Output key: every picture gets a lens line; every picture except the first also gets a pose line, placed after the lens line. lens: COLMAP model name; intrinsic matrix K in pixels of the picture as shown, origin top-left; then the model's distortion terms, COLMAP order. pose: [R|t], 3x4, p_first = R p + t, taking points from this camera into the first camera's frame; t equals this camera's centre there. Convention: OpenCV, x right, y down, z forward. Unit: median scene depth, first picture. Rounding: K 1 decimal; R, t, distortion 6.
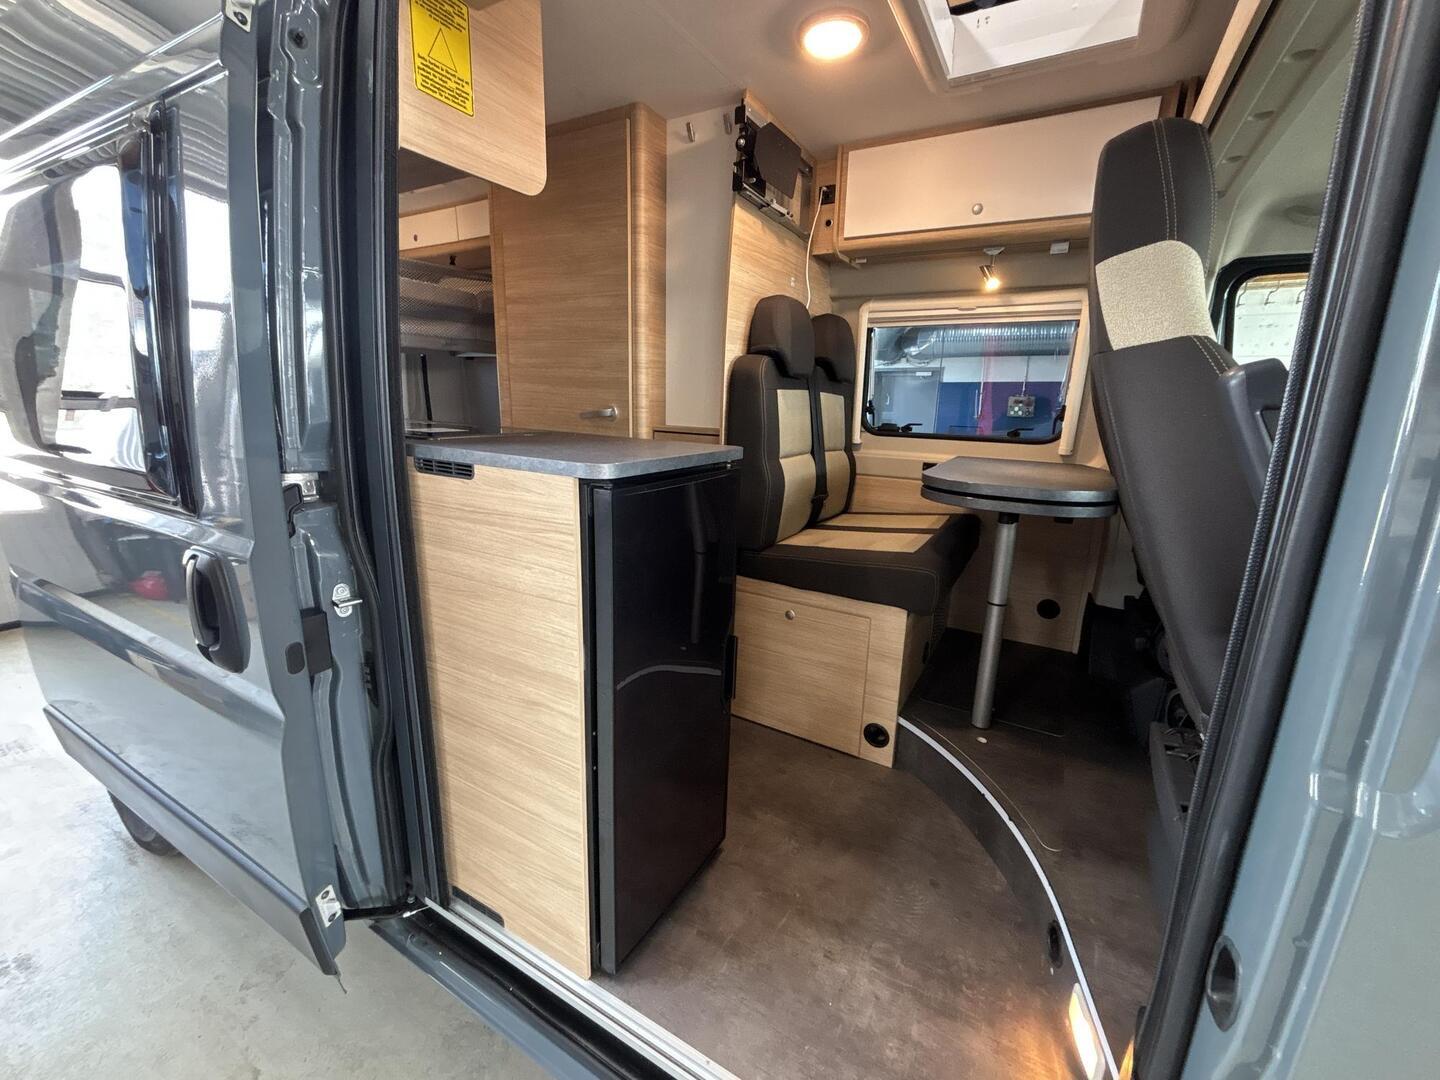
lens RADIAL K [[585.4, 0, 722.9], [0, 585.4, 535.2], [0, 0, 1]] dist [-0.000042, -0.000047]
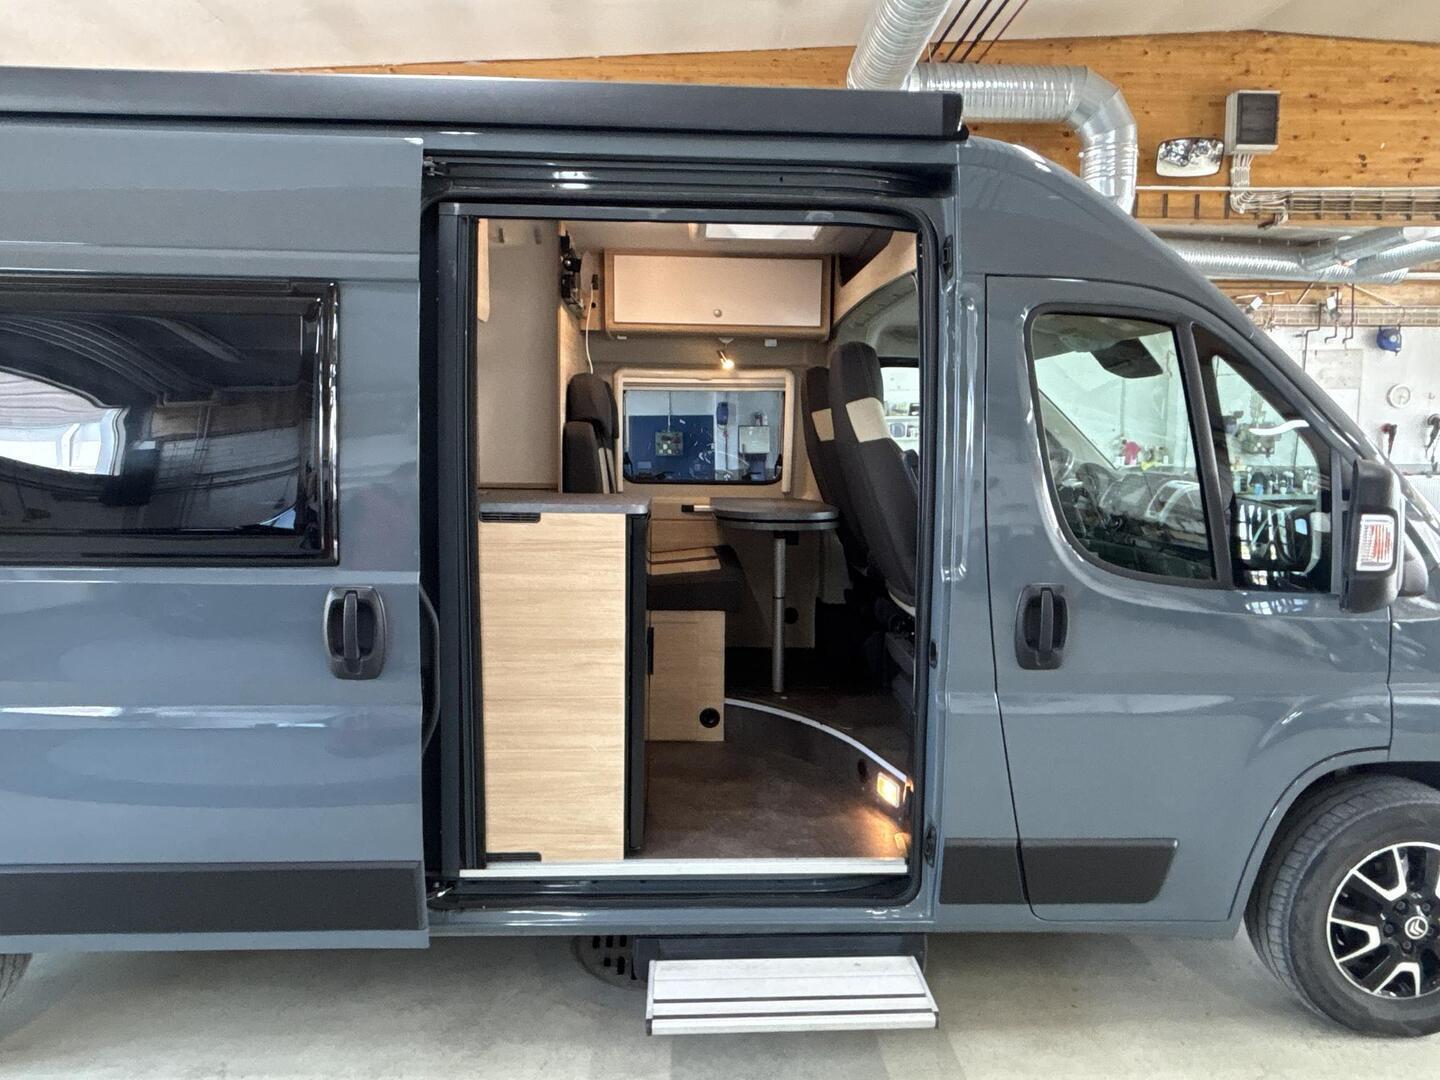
lens RADIAL K [[925.8, 0, 721.6], [0, 925.8, 542.3], [0, 0, 1]] dist [0.038325, 0.000224]
pose [[0.841055, -0.081819, 0.534727, -0.791317], [0.138621, 0.988087, -0.066845, 0.111399], [-0.522887, 0.130345, 0.842377, -0.779720]]
